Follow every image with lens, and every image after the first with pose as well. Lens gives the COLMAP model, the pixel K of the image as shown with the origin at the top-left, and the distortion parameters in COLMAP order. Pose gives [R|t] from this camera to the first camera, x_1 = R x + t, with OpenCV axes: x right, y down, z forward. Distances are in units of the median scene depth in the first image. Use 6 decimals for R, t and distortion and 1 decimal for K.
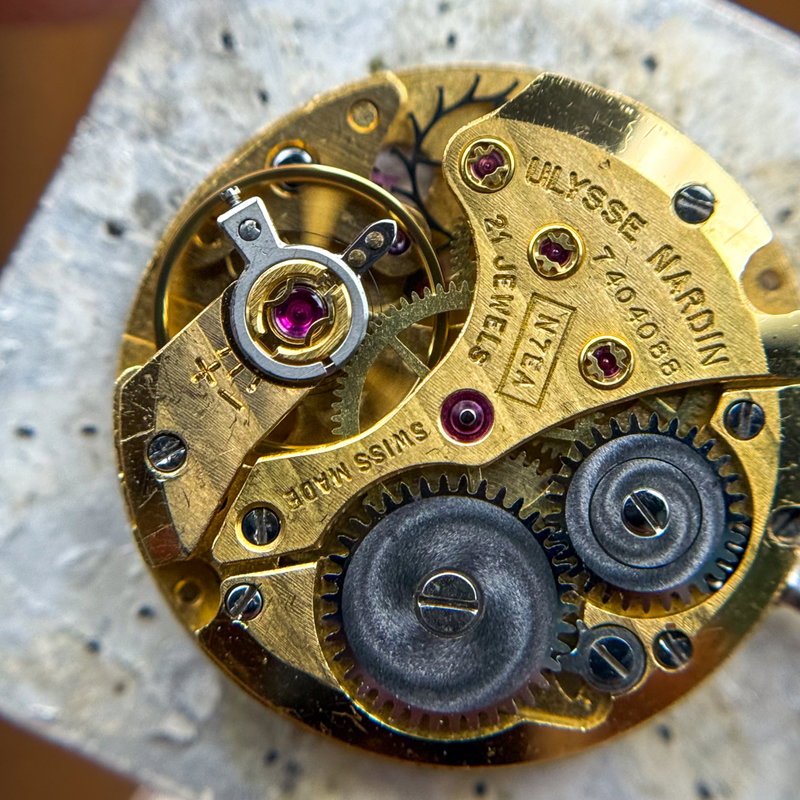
lens RADIAL K [[2182.5, 0, 381.1], [0, 2182.5, 389.8], [0, 0, 1]] dist [0.531502, 1.317046]
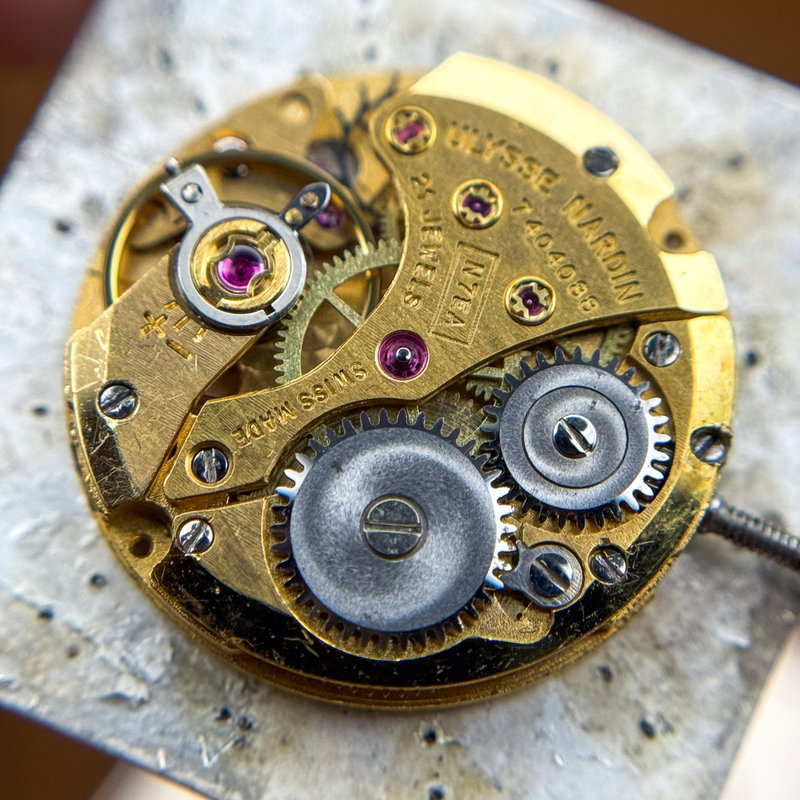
lens RADIAL K [[2182.5, 0, 381.1], [0, 2182.5, 389.8], [0, 0, 1]] dist [0.531502, 1.317046]
pose [[0.998483, -0.034159, 0.043175, -0.017388], [0.043381, 0.971025, -0.235006, 0.275685], [-0.033897, 0.236523, 0.971035, -0.022505]]
